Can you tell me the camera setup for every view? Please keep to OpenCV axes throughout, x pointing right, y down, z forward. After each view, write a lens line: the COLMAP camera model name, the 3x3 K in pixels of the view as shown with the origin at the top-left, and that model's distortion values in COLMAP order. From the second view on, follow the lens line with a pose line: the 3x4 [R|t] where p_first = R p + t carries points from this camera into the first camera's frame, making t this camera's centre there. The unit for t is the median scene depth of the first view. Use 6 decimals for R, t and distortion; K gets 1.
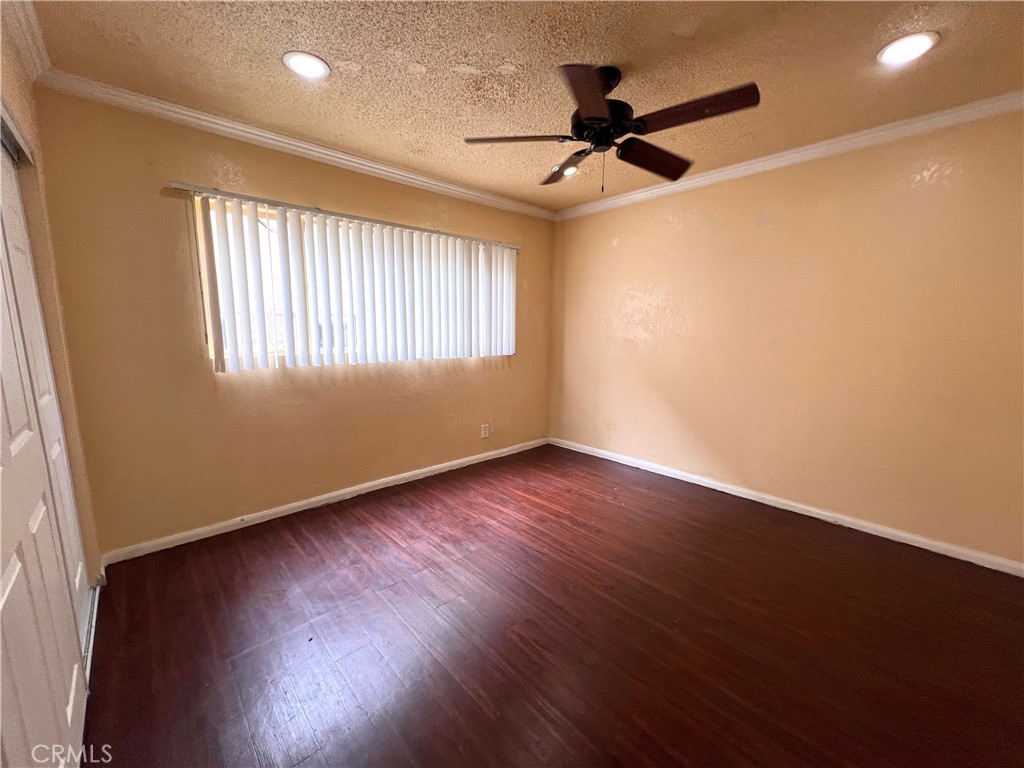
lens RADIAL K [[412.3, 0, 513.8], [0, 412.3, 386.0], [0, 0, 1]] dist [-0.001618, -0.000058]
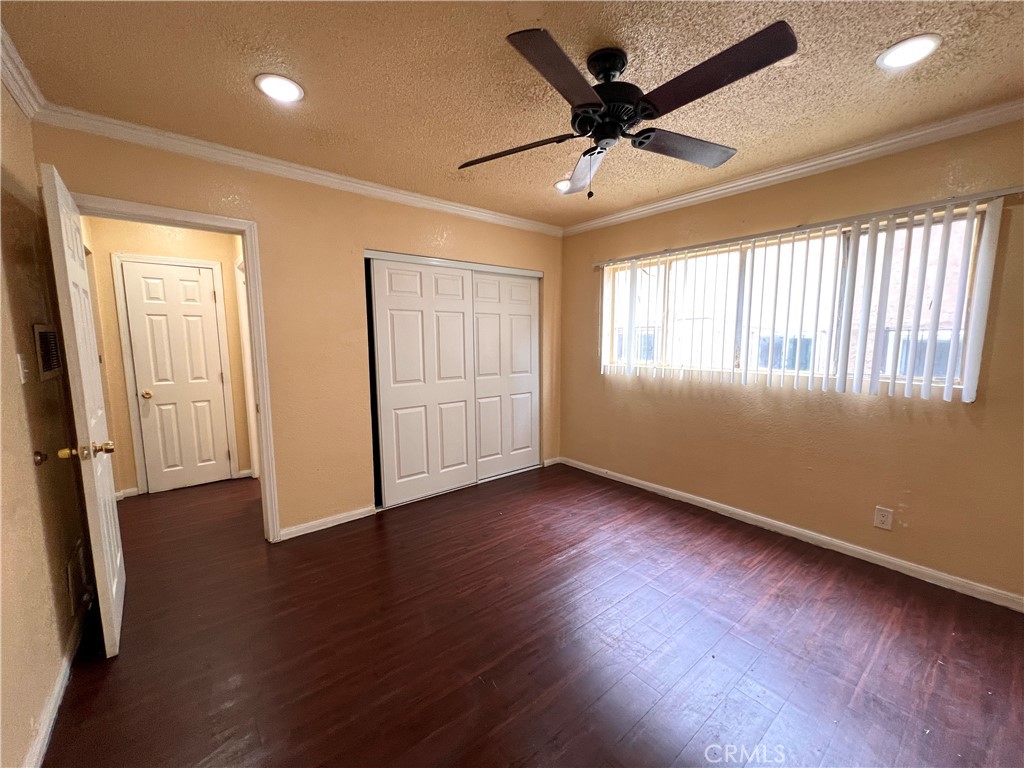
lens RADIAL K [[412.3, 0, 513.8], [0, 412.3, 386.0], [0, 0, 1]] dist [-0.001618, -0.000058]
pose [[-0.059660, 0.109149, -0.992233, 0.755024], [-0.146303, 0.982314, 0.116854, -0.102574], [0.987439, 0.152138, -0.042636, 0.621503]]
